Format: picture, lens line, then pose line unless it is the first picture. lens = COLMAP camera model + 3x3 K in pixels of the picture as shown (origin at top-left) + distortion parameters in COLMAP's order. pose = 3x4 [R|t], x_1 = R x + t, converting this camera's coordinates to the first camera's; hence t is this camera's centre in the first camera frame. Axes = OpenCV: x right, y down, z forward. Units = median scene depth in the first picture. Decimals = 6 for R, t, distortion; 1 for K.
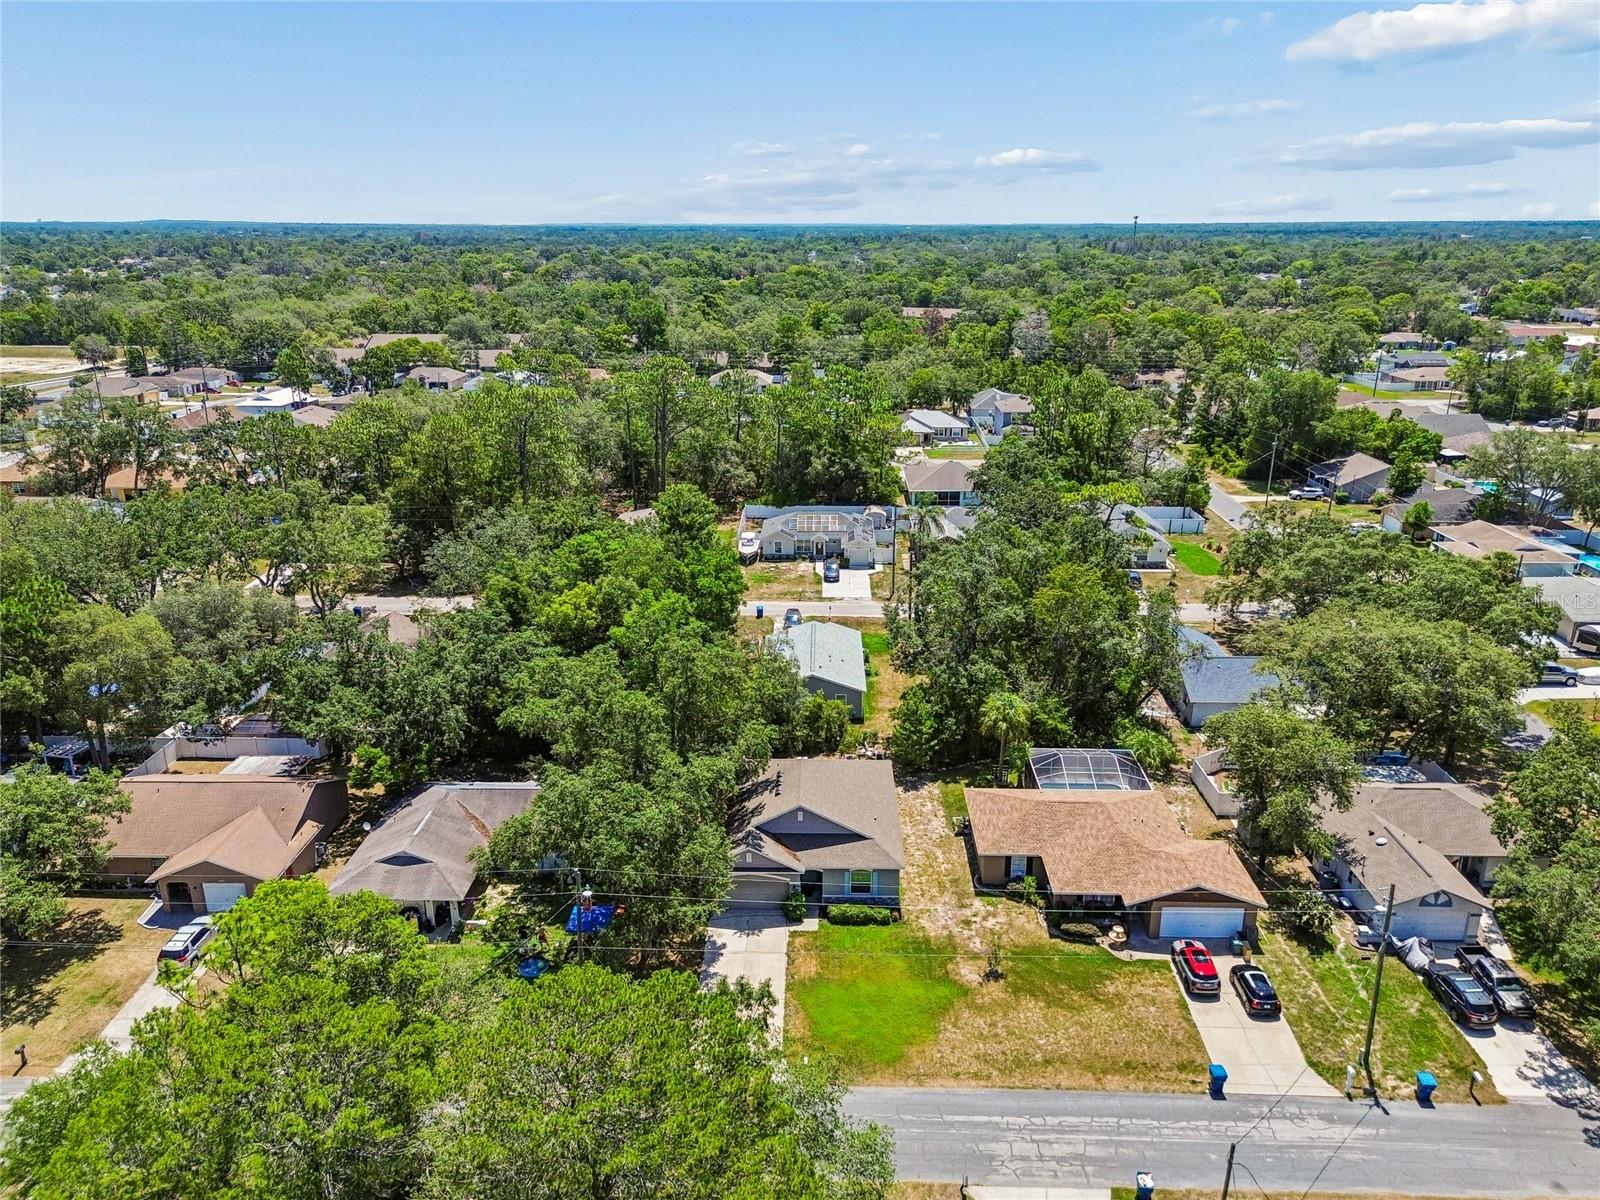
lens RADIAL K [[1134.3, 0, 803.7], [0, 1134.3, 602.5], [0, 0, 1]] dist [0.059385, -0.055832]
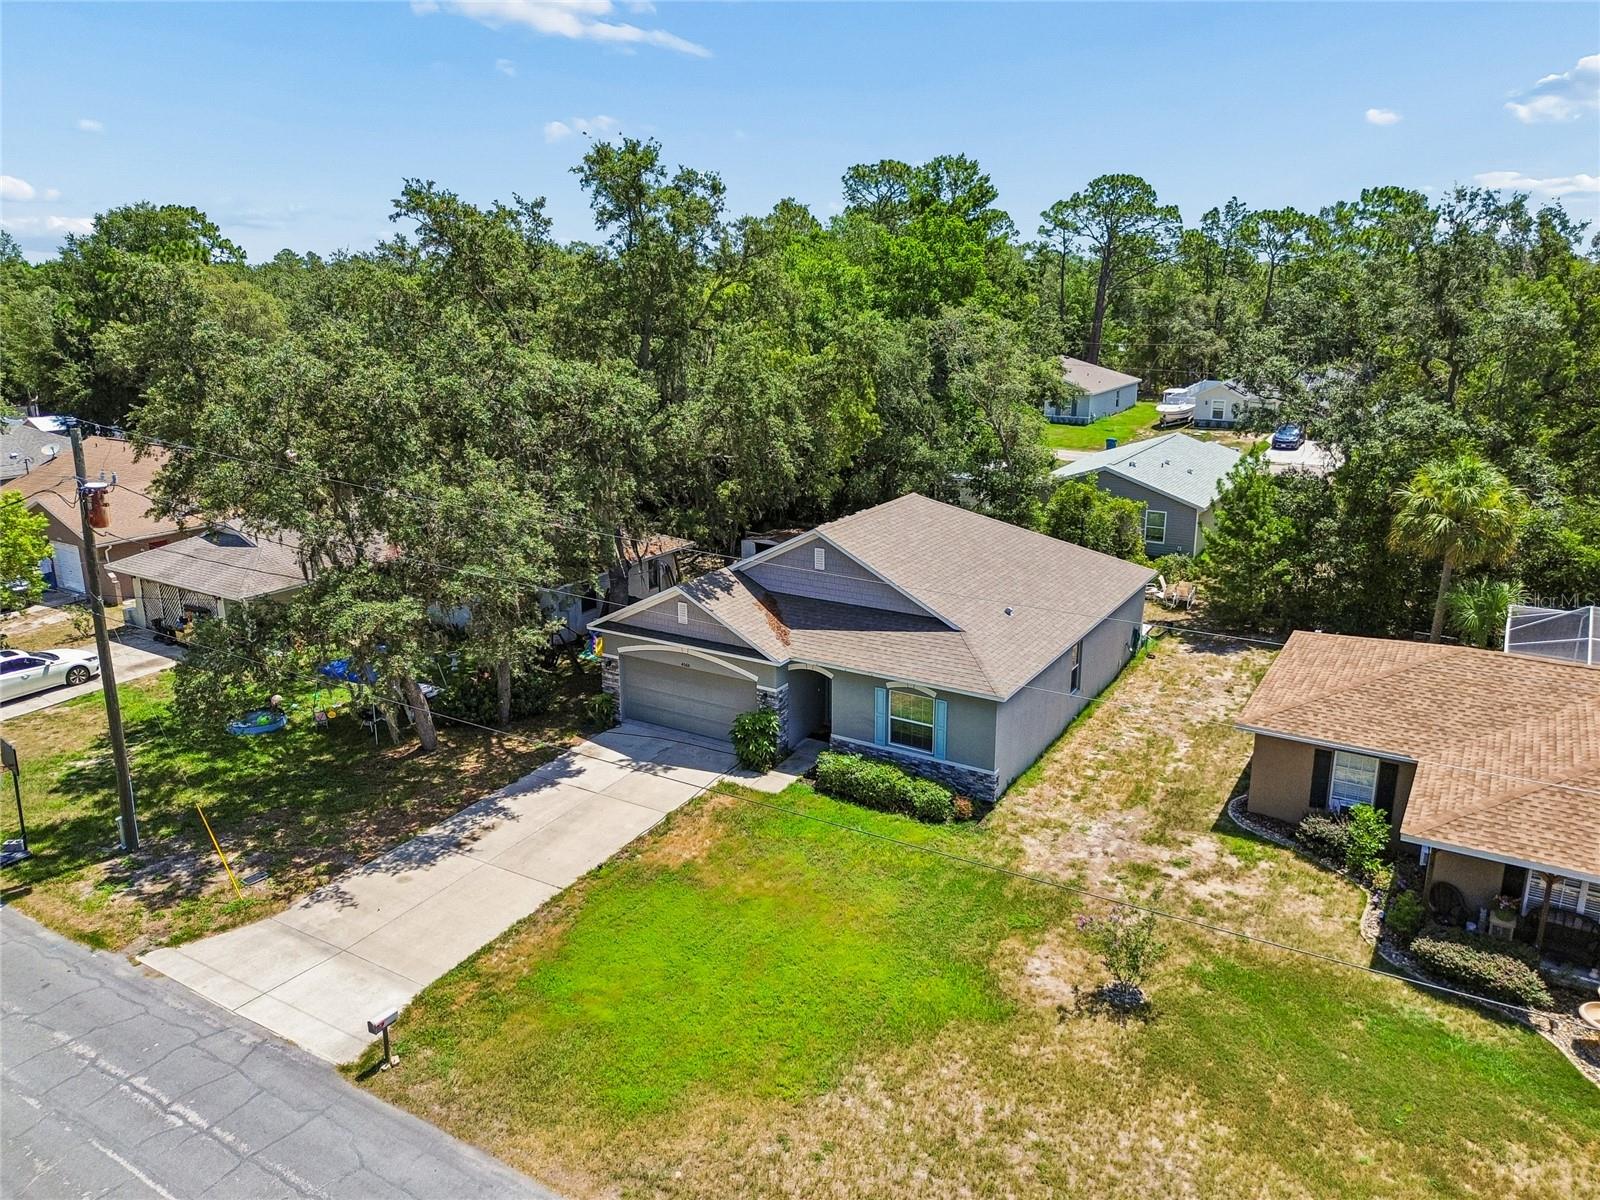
lens RADIAL K [[1144.9, 0, 793.1], [0, 1144.9, 579.4], [0, 0, 1]] dist [0.051948, -0.035008]
pose [[0.865887, 0.129691, -0.483135, 0.211196], [-0.156178, 0.987618, -0.014795, 0.206414], [0.475234, 0.088266, 0.875421, 0.596752]]
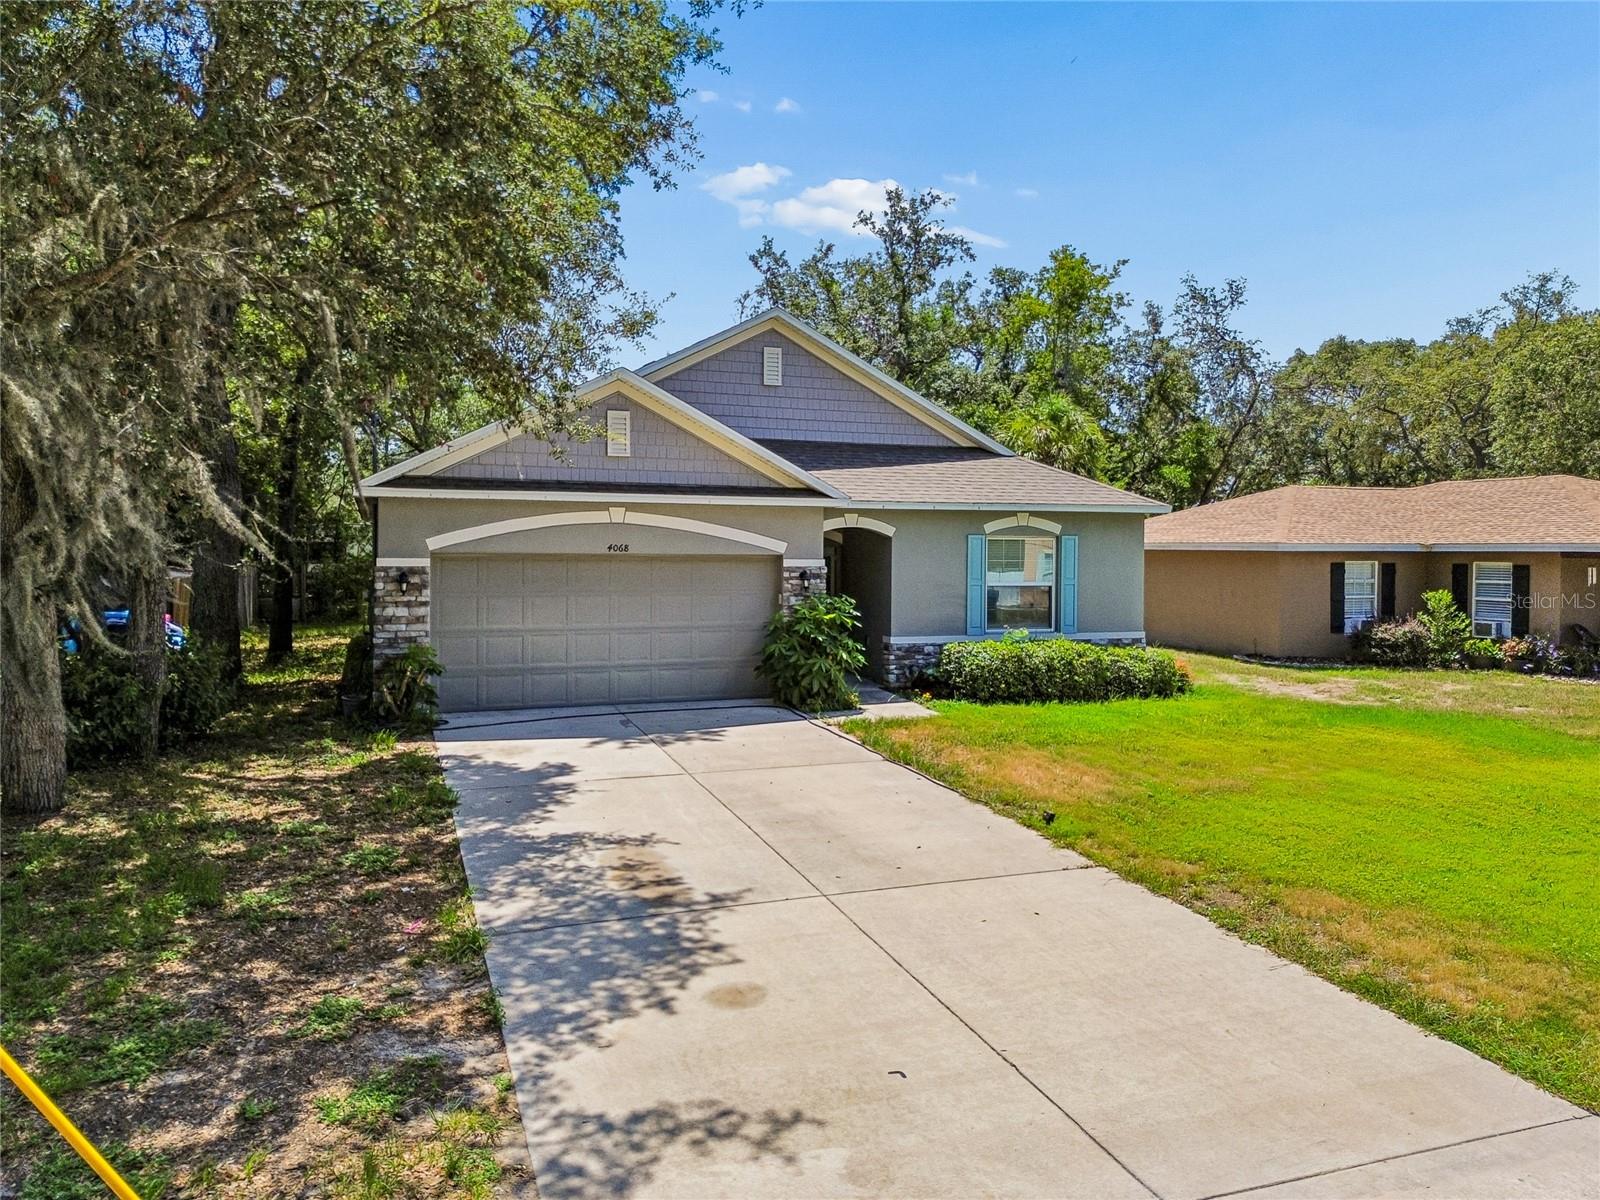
lens RADIAL K [[1144.9, 0, 793.1], [0, 1144.9, 579.4], [0, 0, 1]] dist [0.051948, -0.035008]
pose [[0.931545, -0.002694, 0.363615, -0.096829], [0.104079, 0.960111, -0.259526, 0.308509], [-0.348412, 0.279605, 0.894668, 0.775141]]
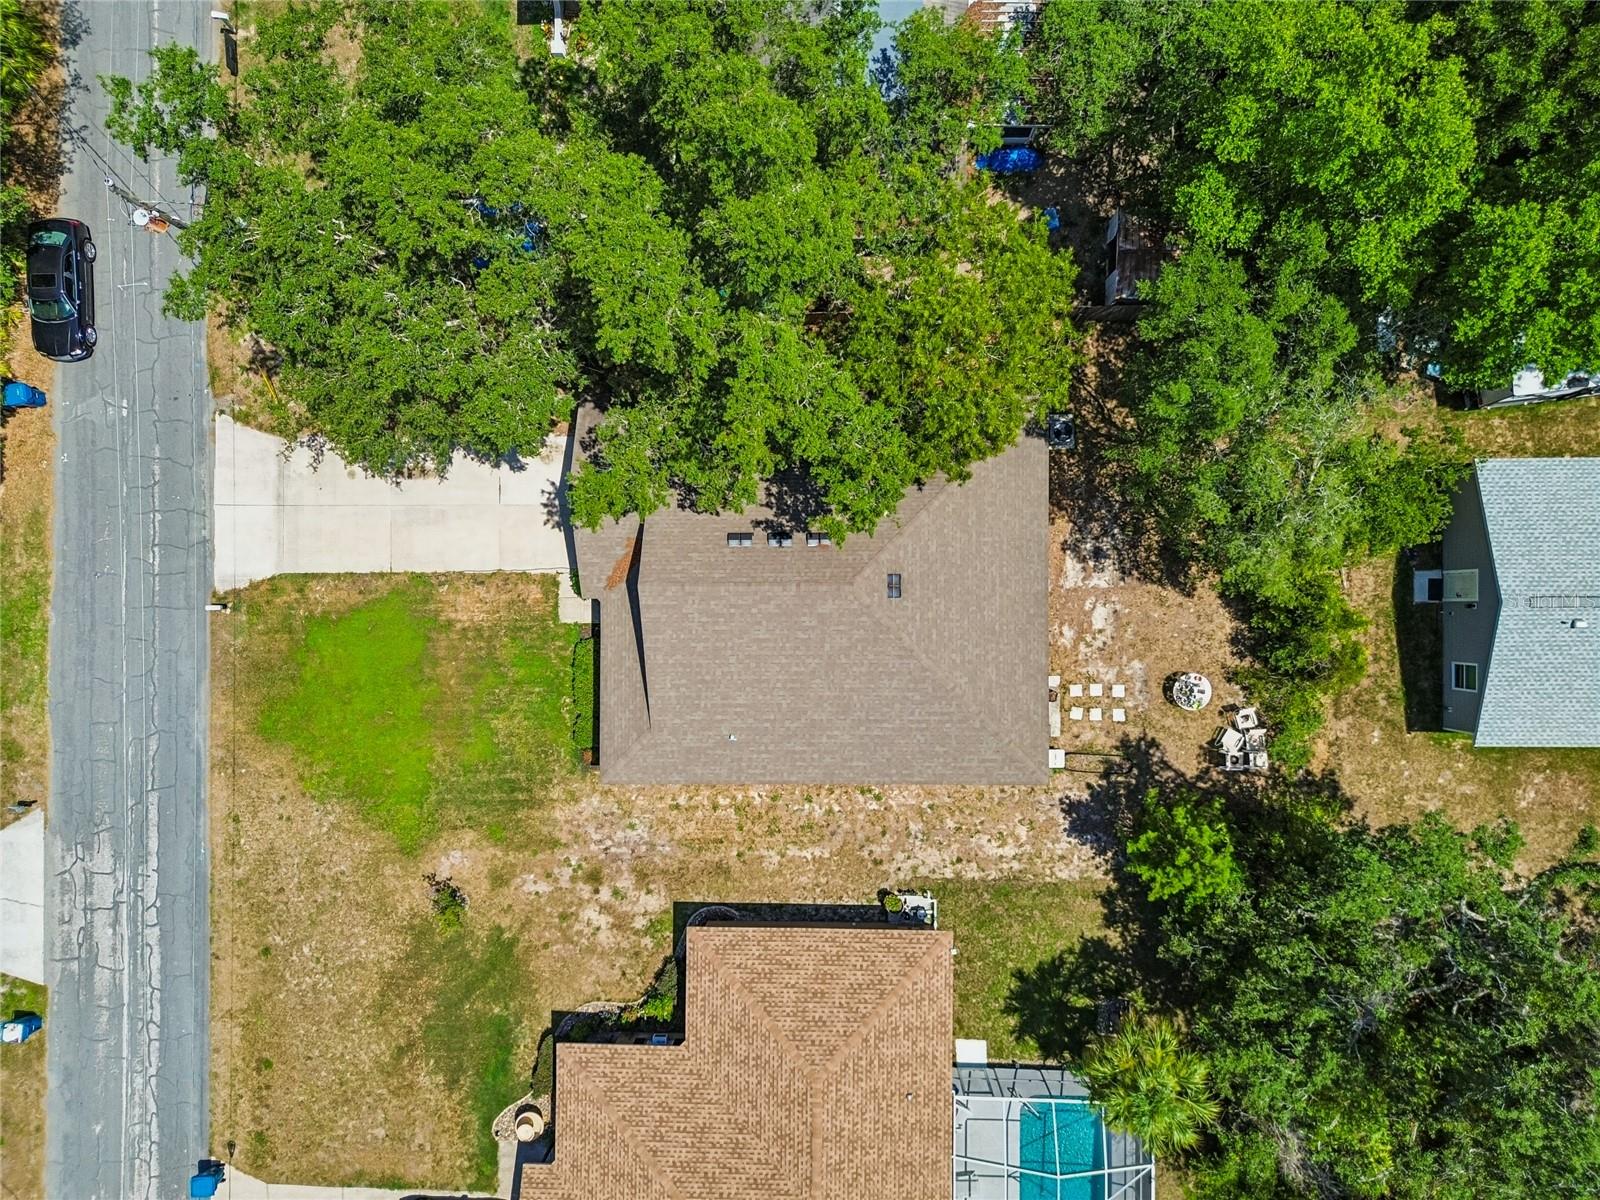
lens RADIAL K [[1124.3, 0, 804.8], [0, 1124.3, 600.6], [0, 0, 1]] dist [0.058136, -0.058639]
pose [[0.020361, 0.999792, -0.001338, 0.004464], [-0.283920, 0.007065, 0.958822, -0.302785], [0.958632, -0.019143, 0.284004, 0.928450]]
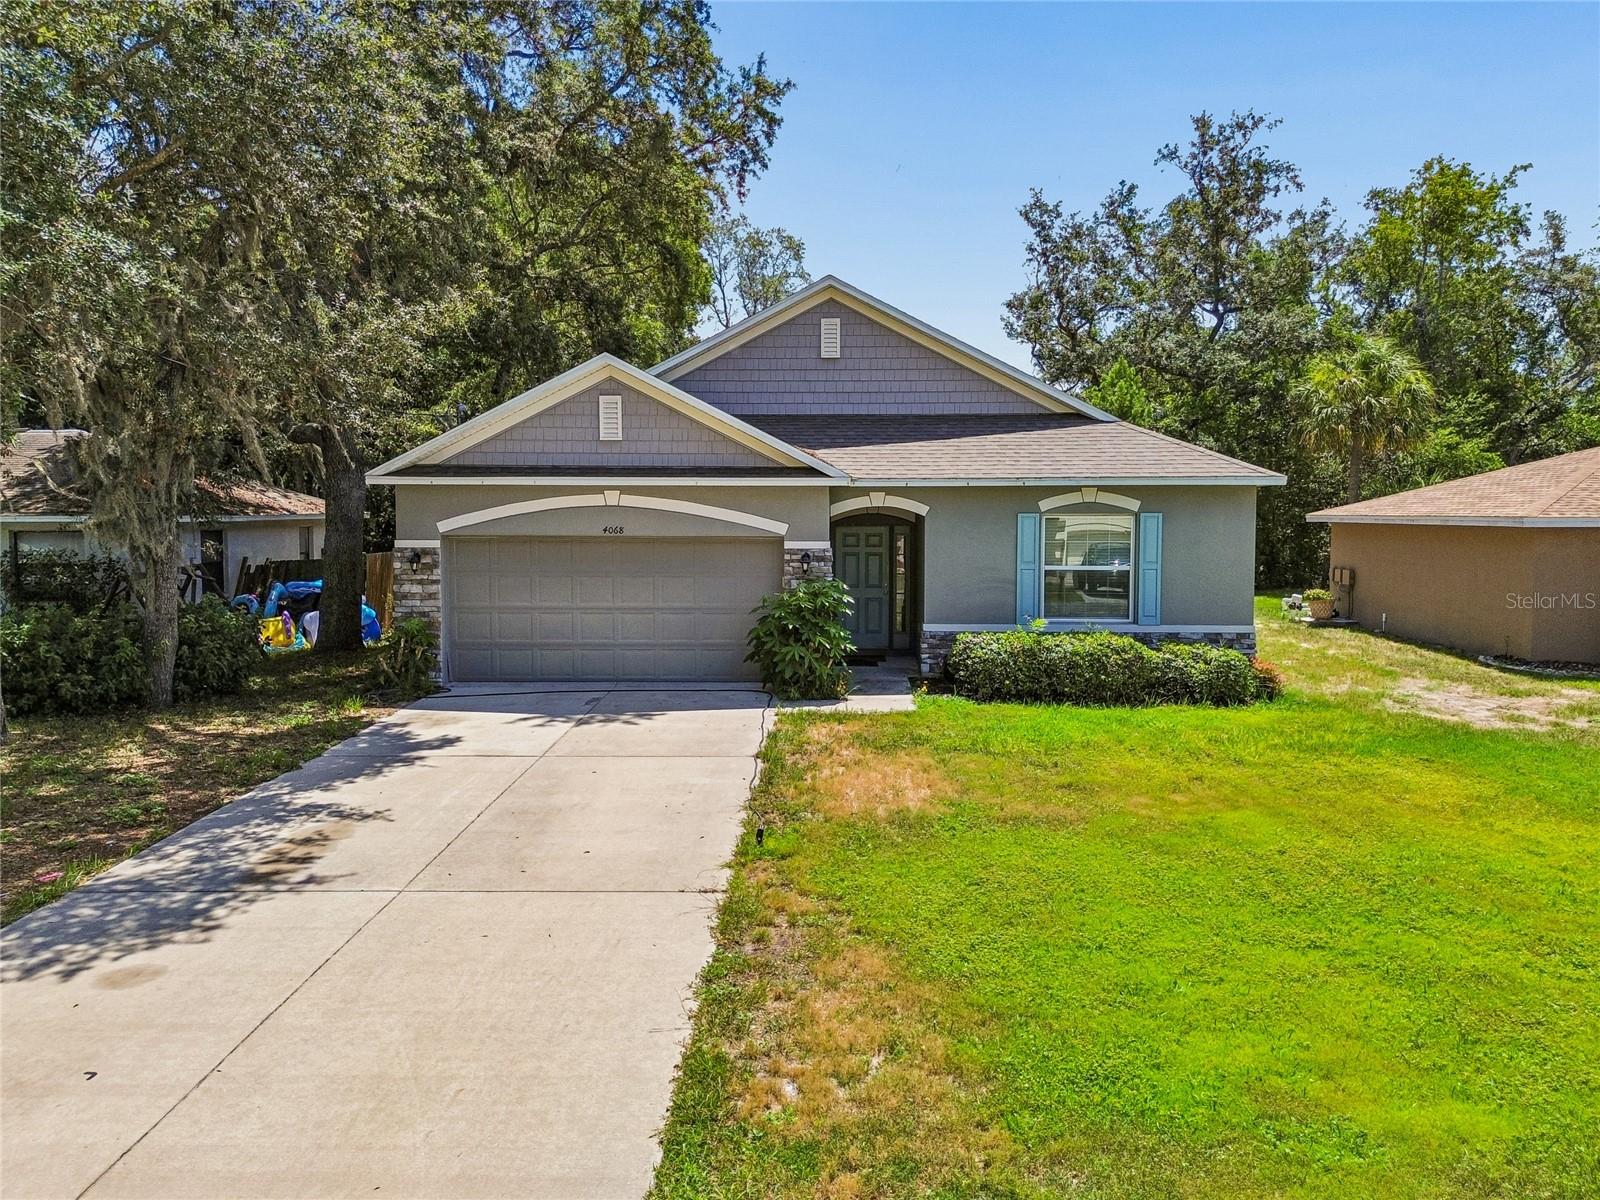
lens RADIAL K [[1137.9, 0, 800.0], [0, 1137.9, 600.0], [0, 0, 1]] dist [0.060932, -0.064773]
pose [[0.999865, 0.003899, -0.015960, -0.005614], [-0.007521, 0.972284, -0.233682, 0.307602], [0.014607, 0.233771, 0.972182, 0.767513]]
